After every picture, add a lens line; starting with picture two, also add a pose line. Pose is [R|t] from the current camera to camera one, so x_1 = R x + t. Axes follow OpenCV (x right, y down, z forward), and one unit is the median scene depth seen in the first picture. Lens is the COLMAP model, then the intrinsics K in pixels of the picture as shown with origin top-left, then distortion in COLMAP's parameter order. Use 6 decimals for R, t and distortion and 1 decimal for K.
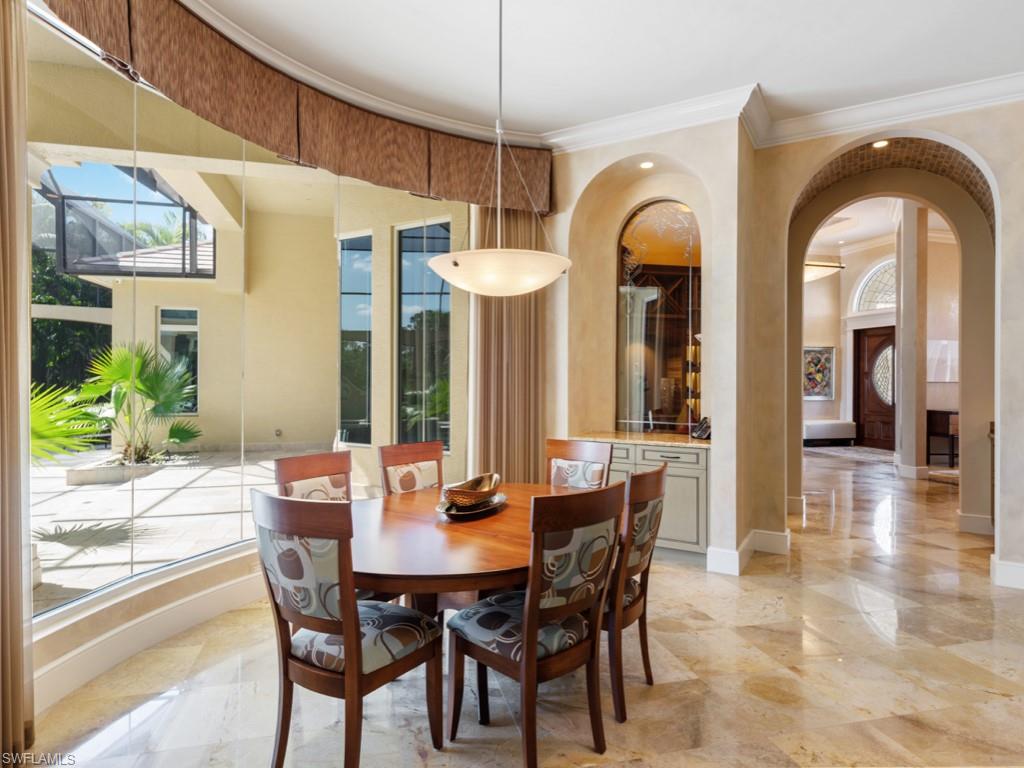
lens RADIAL K [[590.1, 0, 511.4], [0, 590.1, 381.2], [0, 0, 1]] dist [-0.001971, -0.000789]
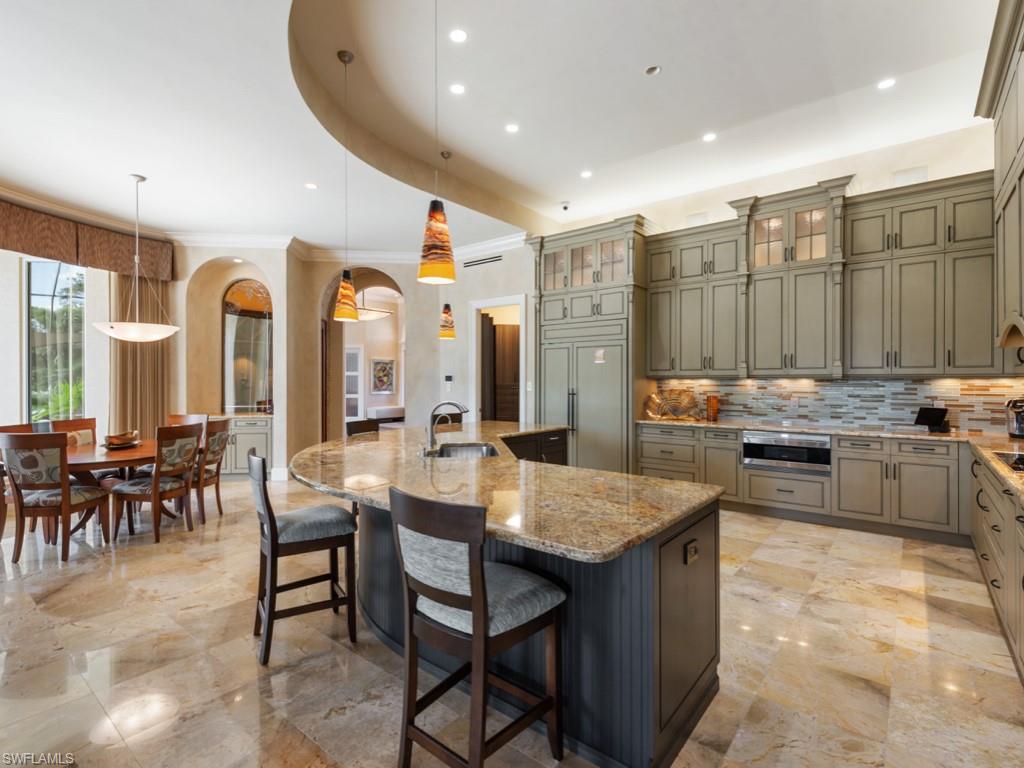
lens RADIAL K [[491.9, 0, 510.3], [0, 491.9, 382.0], [0, 0, 1]] dist [0.004914, -0.002783]
pose [[0.798413, -0.004992, 0.602089, -0.012270], [0.004624, 0.999987, 0.002159, -0.002126], [-0.602092, 0.001060, 0.798426, -0.773770]]
